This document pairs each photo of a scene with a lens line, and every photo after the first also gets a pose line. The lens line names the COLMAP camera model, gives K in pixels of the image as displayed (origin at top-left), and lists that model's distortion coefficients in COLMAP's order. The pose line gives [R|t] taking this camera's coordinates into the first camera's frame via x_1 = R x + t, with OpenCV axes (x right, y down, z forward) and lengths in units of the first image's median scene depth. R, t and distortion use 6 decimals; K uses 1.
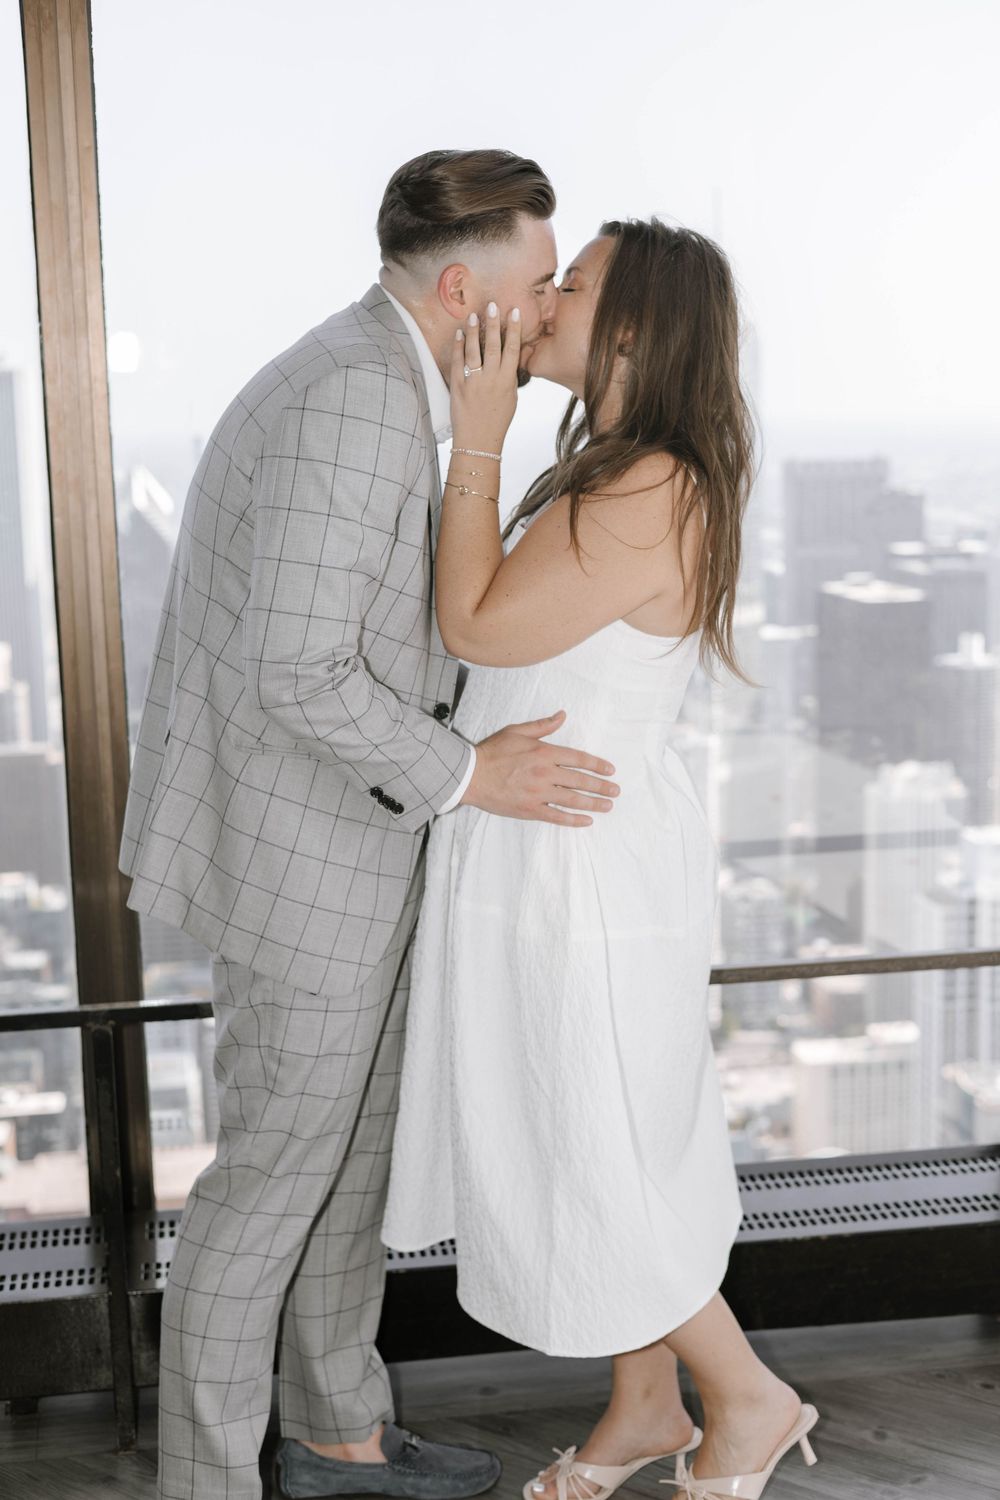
lens RADIAL K [[2221.6, 0, 512.6], [0, 2221.6, 738.8], [0, 0, 1]] dist [-0.001584, 0.000000]
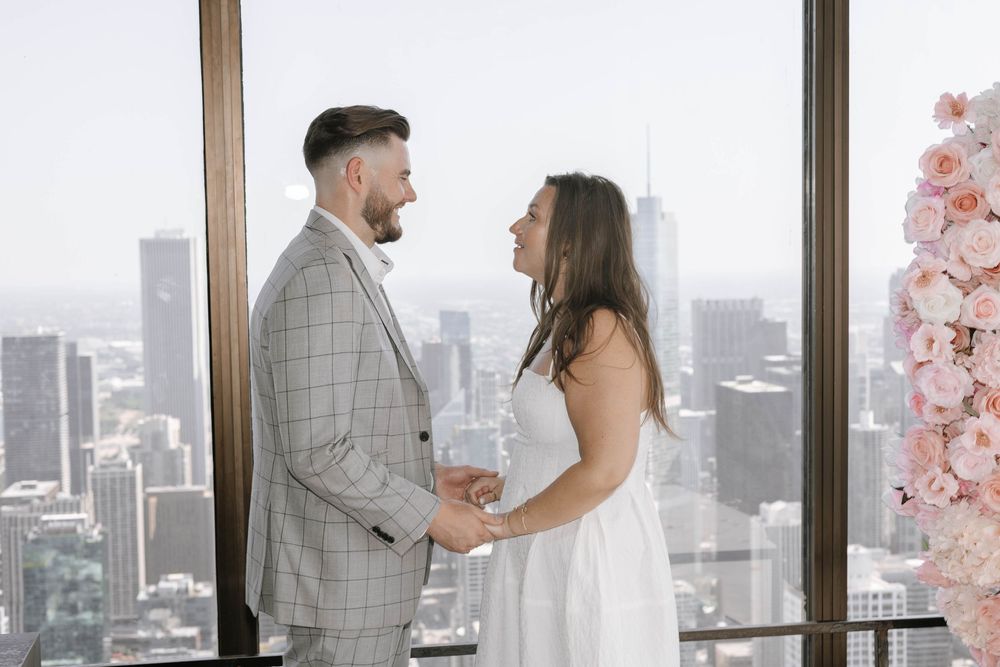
lens RADIAL K [[1481.0, 0, 517.4], [0, 1481.0, 301.5], [0, 0, 1]] dist [-0.001584, 0.000000]
pose [[0.999992, 0.003852, 0.000444, 0.039998], [-0.003769, 0.992533, -0.121917, -0.010579], [-0.000910, 0.121914, 0.992540, -0.196701]]
